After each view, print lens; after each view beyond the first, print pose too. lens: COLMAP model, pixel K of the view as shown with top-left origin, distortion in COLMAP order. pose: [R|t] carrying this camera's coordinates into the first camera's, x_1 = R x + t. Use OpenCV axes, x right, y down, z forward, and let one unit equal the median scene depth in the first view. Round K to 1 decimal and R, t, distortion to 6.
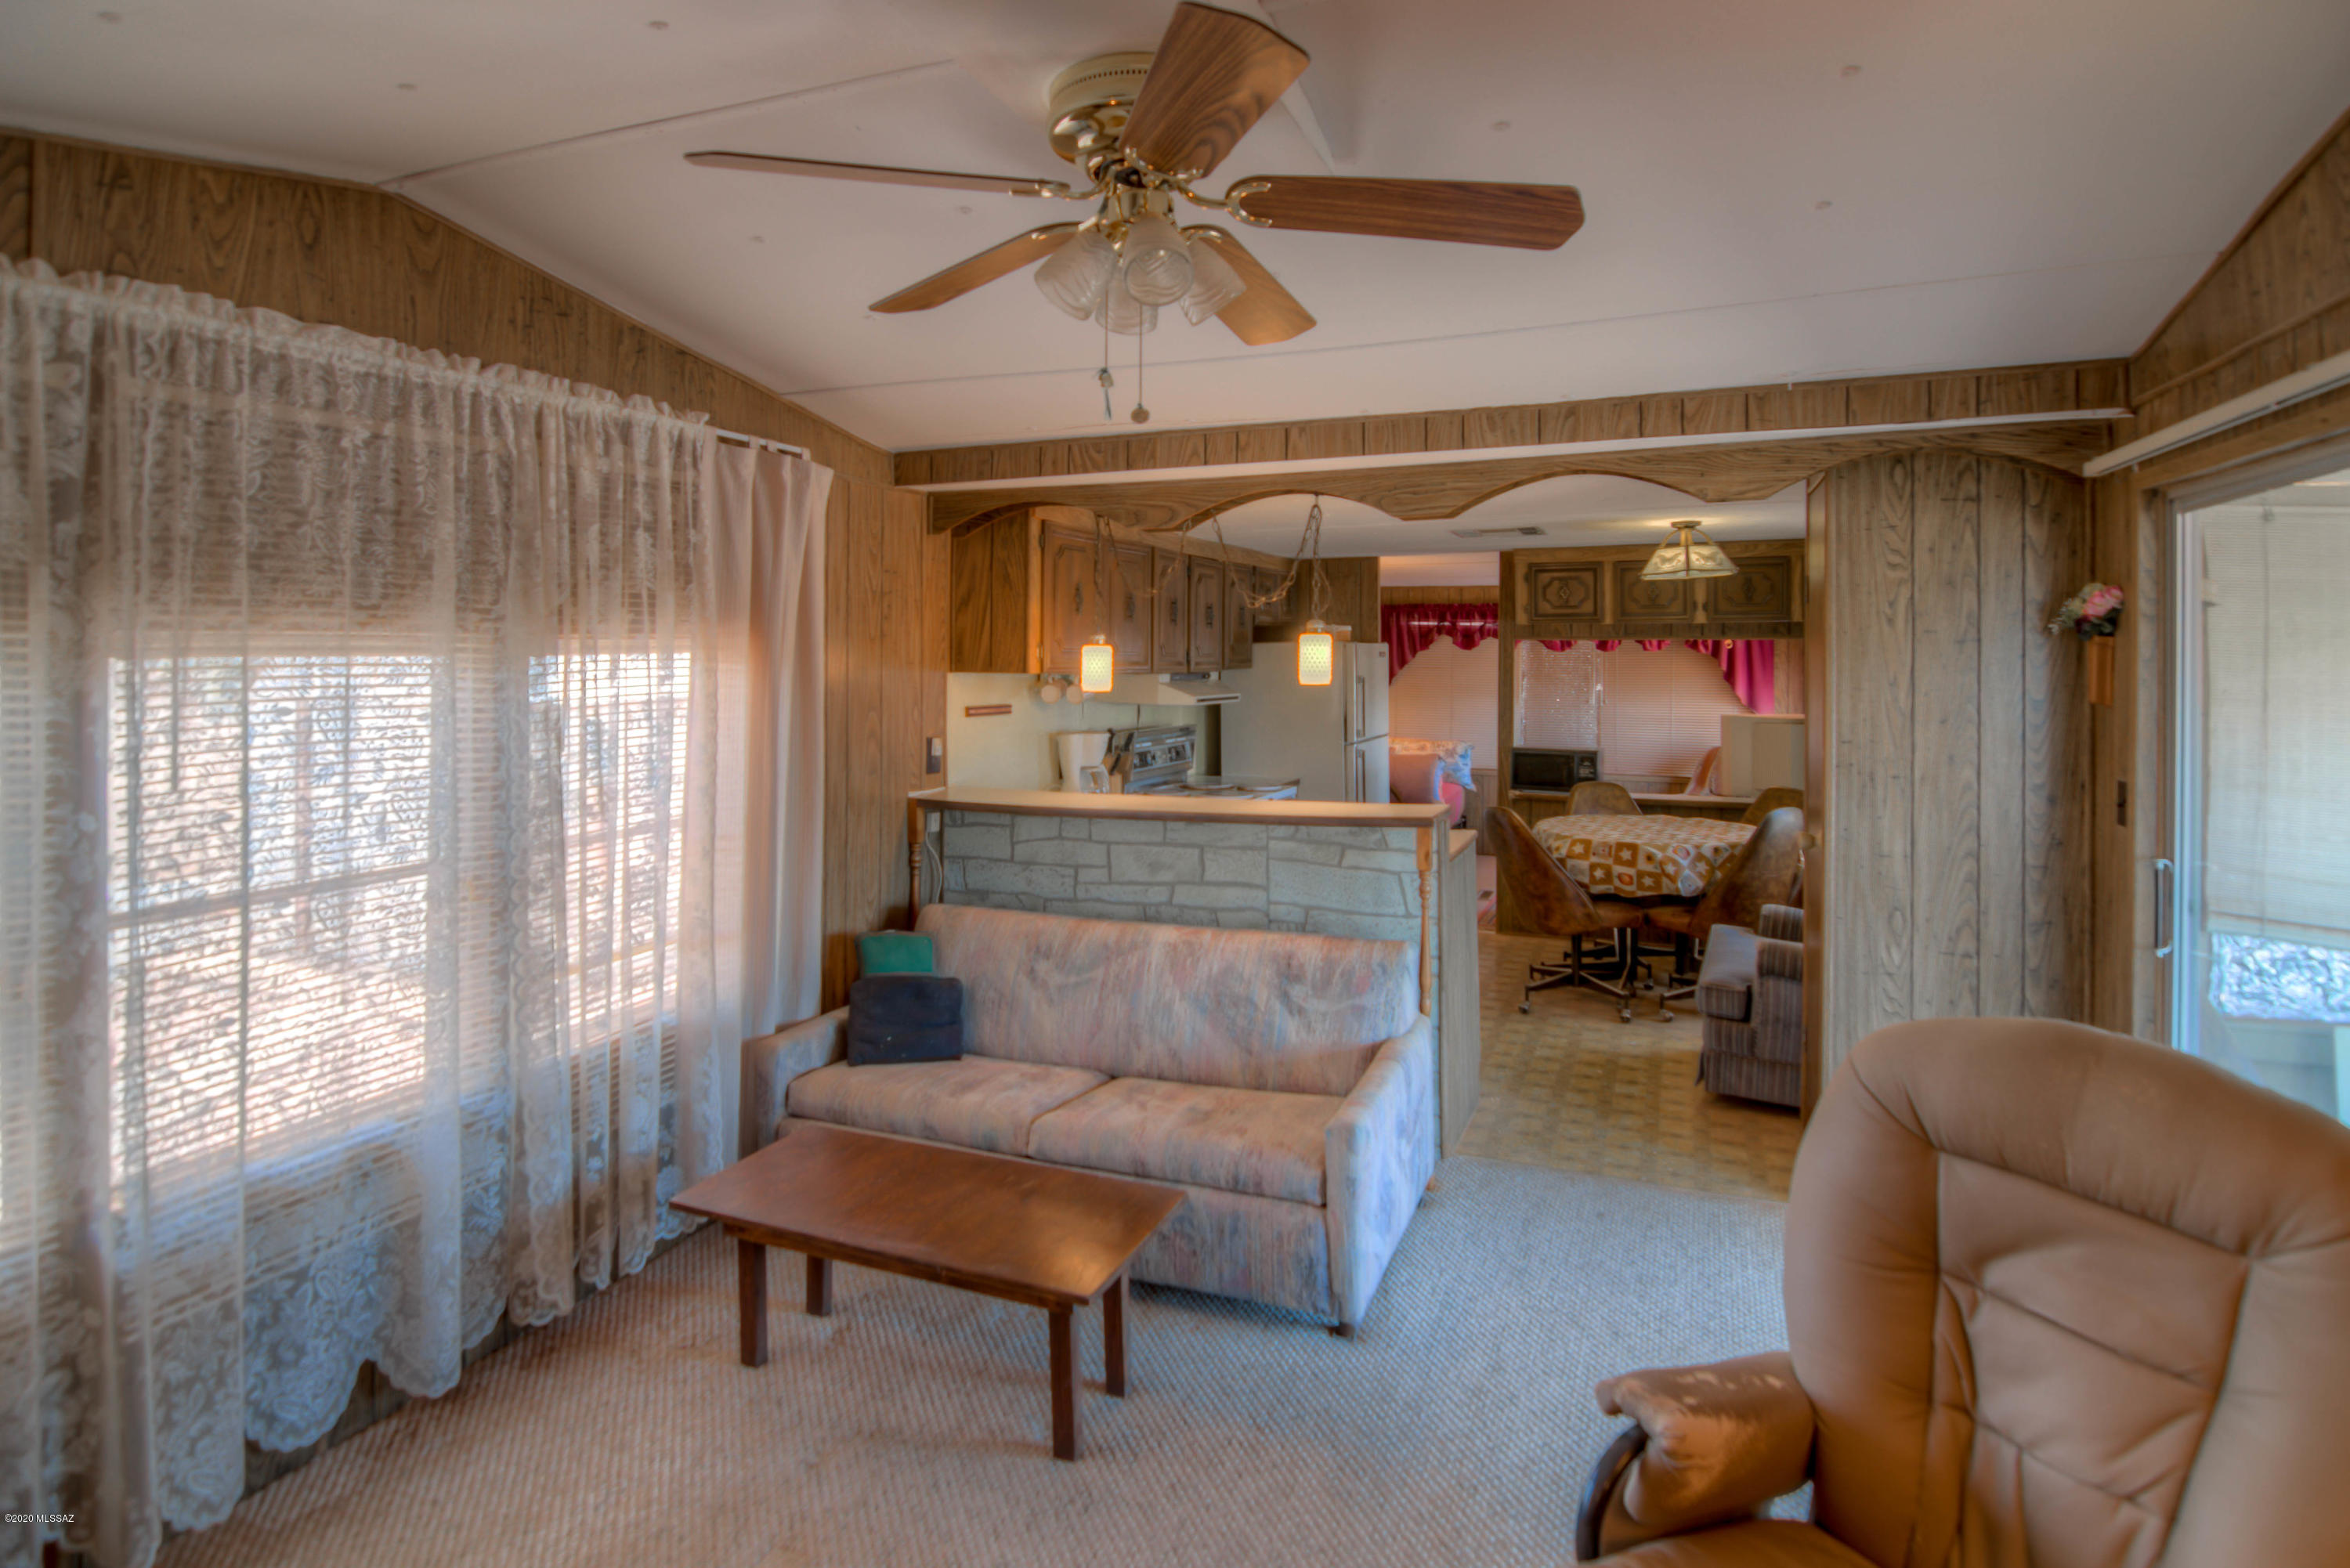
lens RADIAL K [[1249.0, 0, 1135.6], [0, 1249.0, 669.8], [0, 0, 1]] dist [-0.003633, -0.007183]
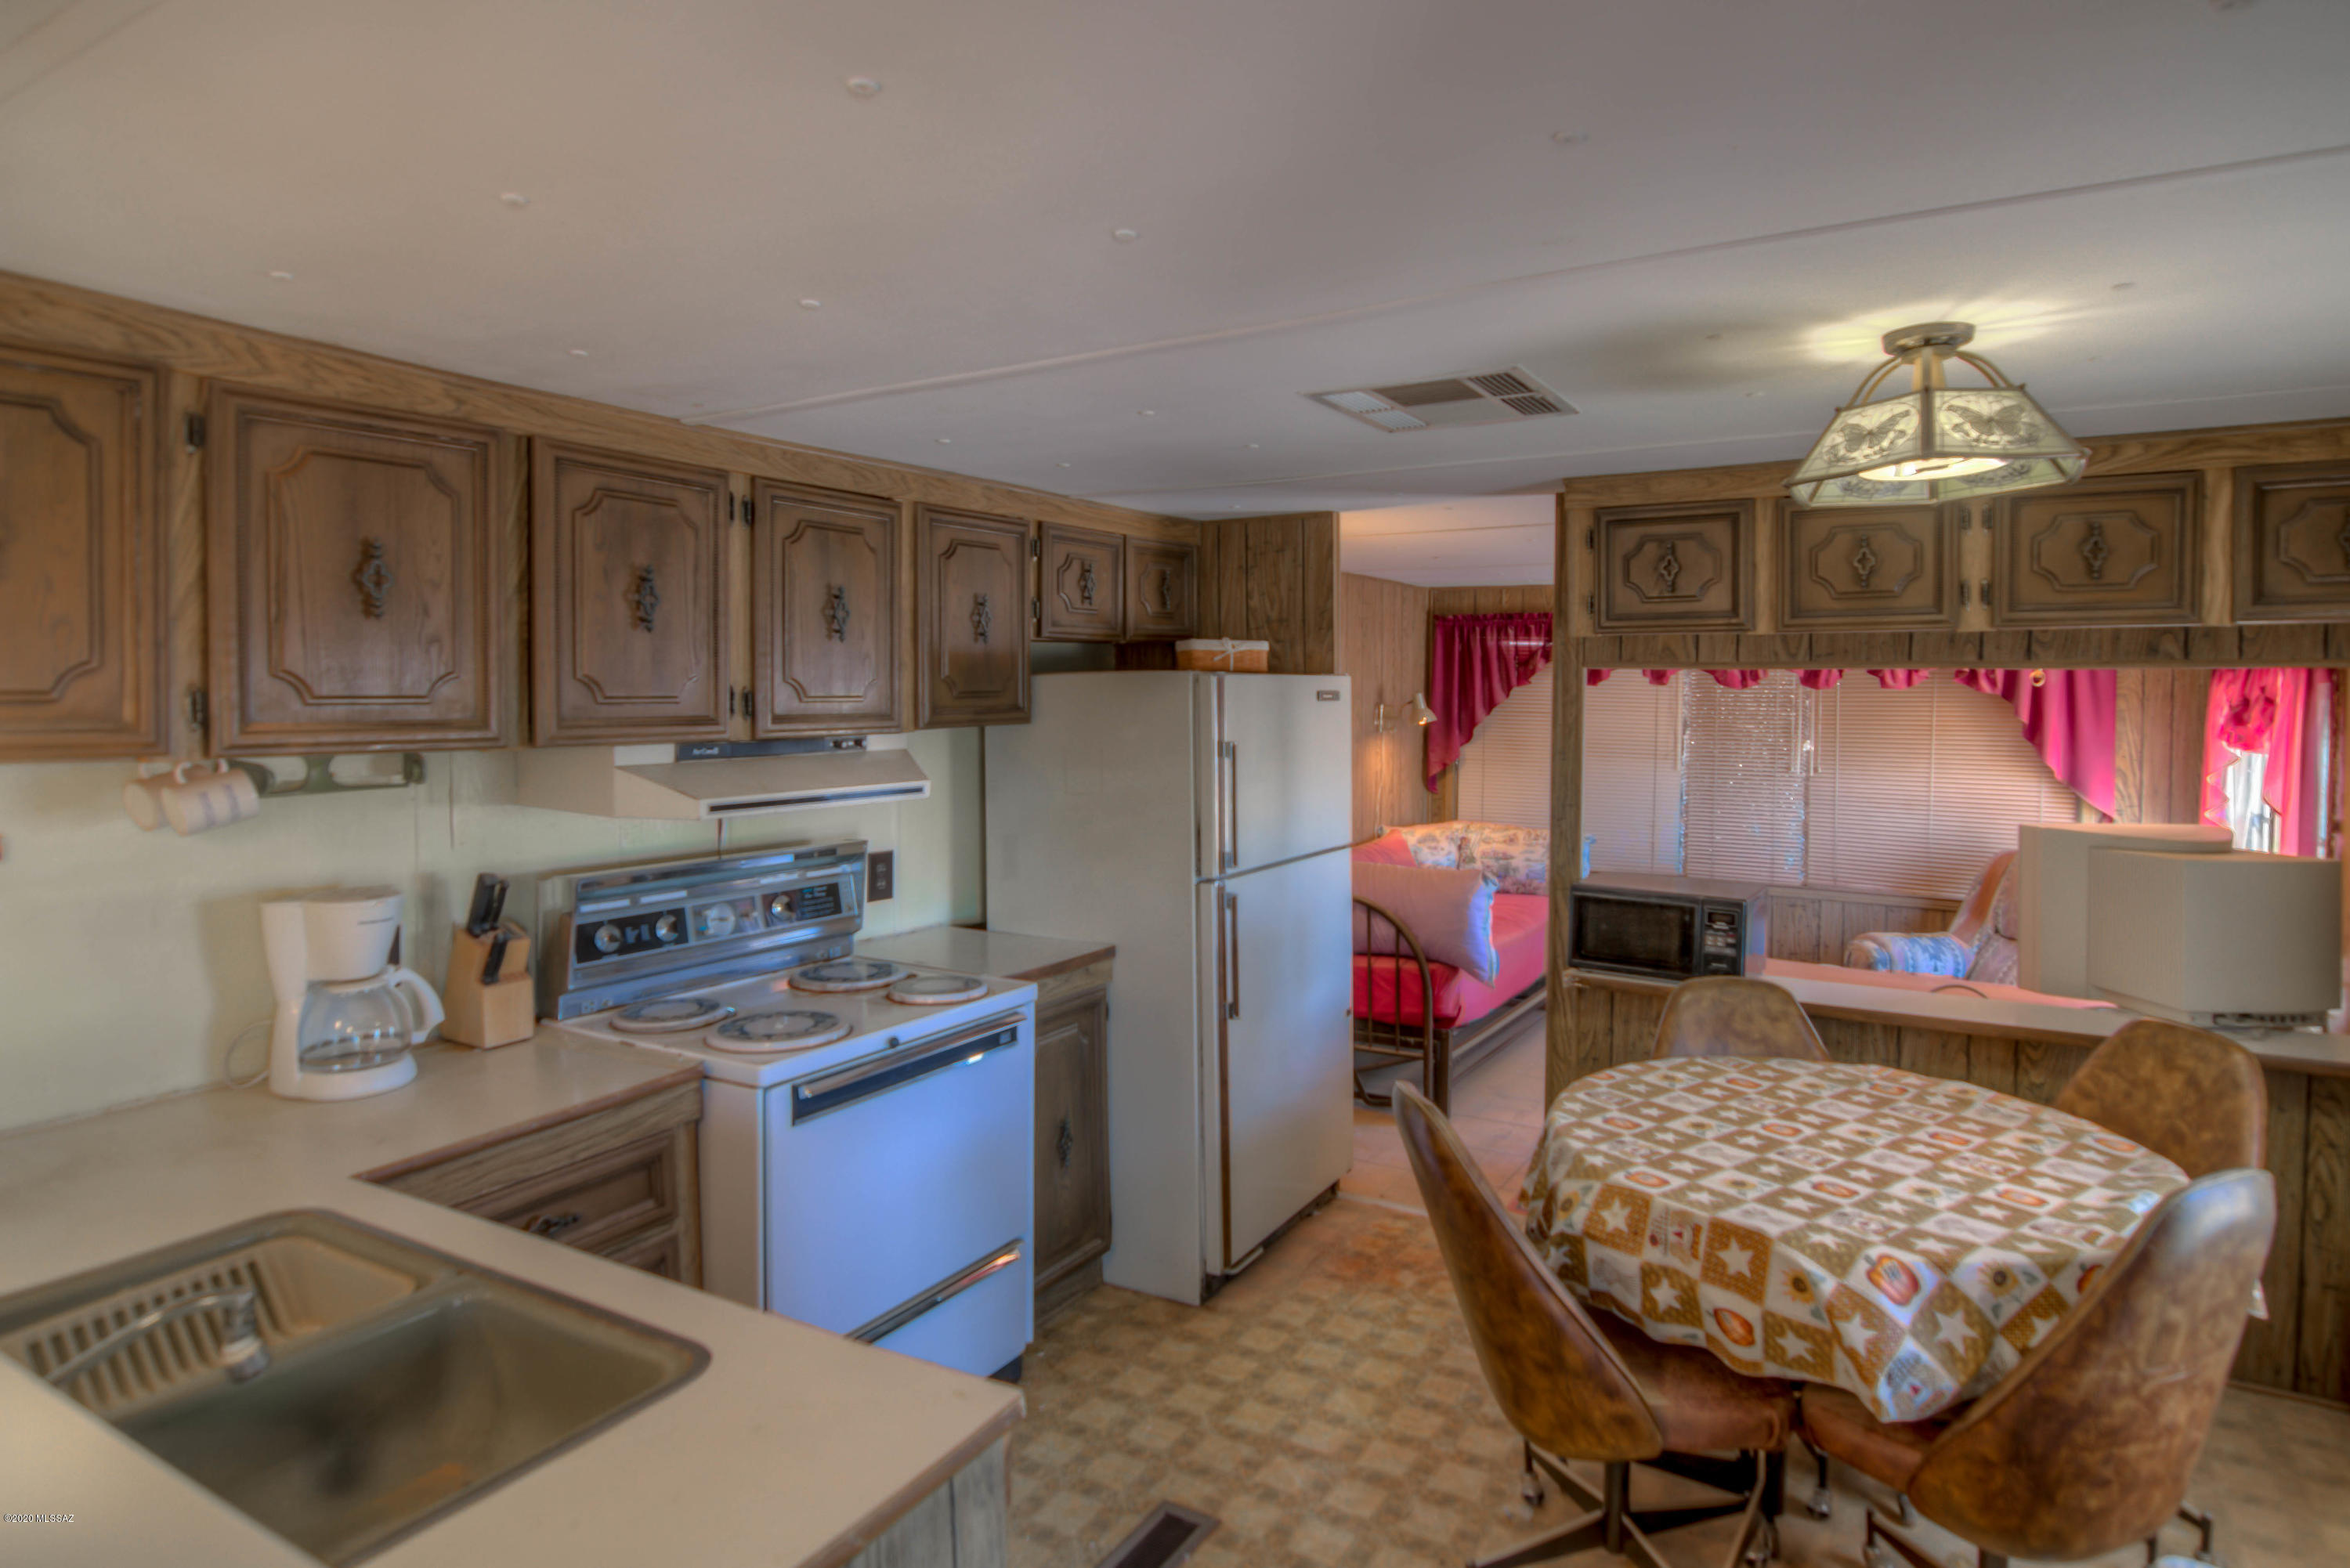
lens RADIAL K [[1249.0, 0, 1230.5], [0, 1249.0, 726.0], [0, 0, 1]] dist [-0.003633, -0.007183]
pose [[0.992435, 0.007415, -0.122549, 0.243991], [-0.004775, 0.999751, 0.021820, -0.012092], [0.122681, -0.021070, 0.992223, 0.525663]]
